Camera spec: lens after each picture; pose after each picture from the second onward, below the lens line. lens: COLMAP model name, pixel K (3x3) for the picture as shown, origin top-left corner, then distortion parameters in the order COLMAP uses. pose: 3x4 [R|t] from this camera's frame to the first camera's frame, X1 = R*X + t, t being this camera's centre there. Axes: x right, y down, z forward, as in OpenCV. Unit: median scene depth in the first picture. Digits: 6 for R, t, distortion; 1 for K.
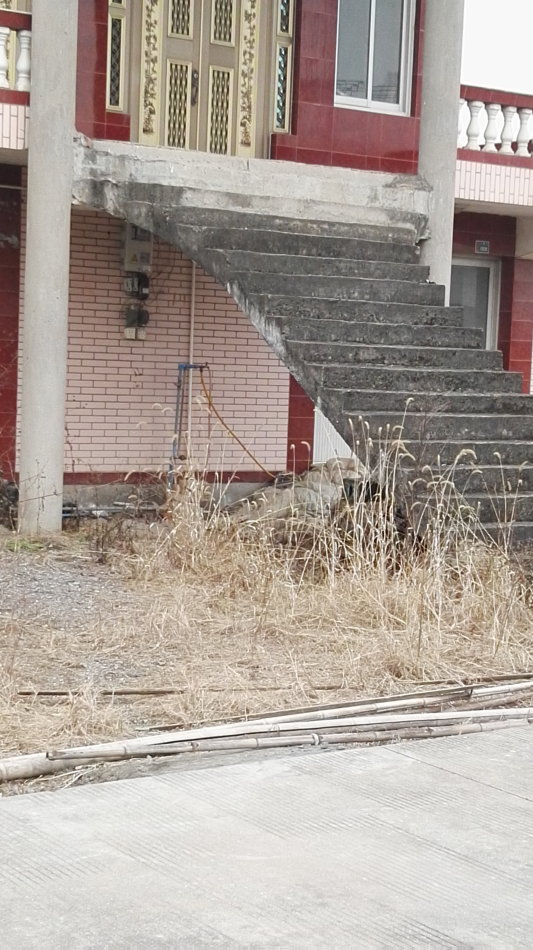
lens RADIAL K [[1631.6, 0, 266.5], [0, 1631.6, 475.0], [0, 0, 1]] dist [0.088225, 0.052870]
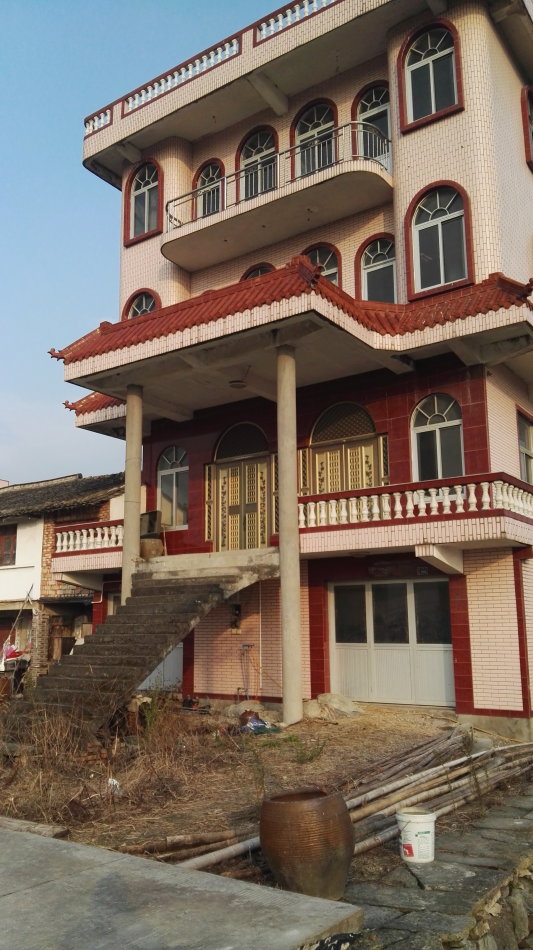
lens RADIAL K [[776.6, 0, 246.0], [0, 776.6, 486.8], [0, 0, 1]] dist [0.028948, -0.000520]
pose [[0.339420, -0.210818, -0.916706, 0.975575], [-0.051895, 0.968880, -0.242031, -0.020975], [0.939202, 0.129723, 0.317917, 0.657994]]
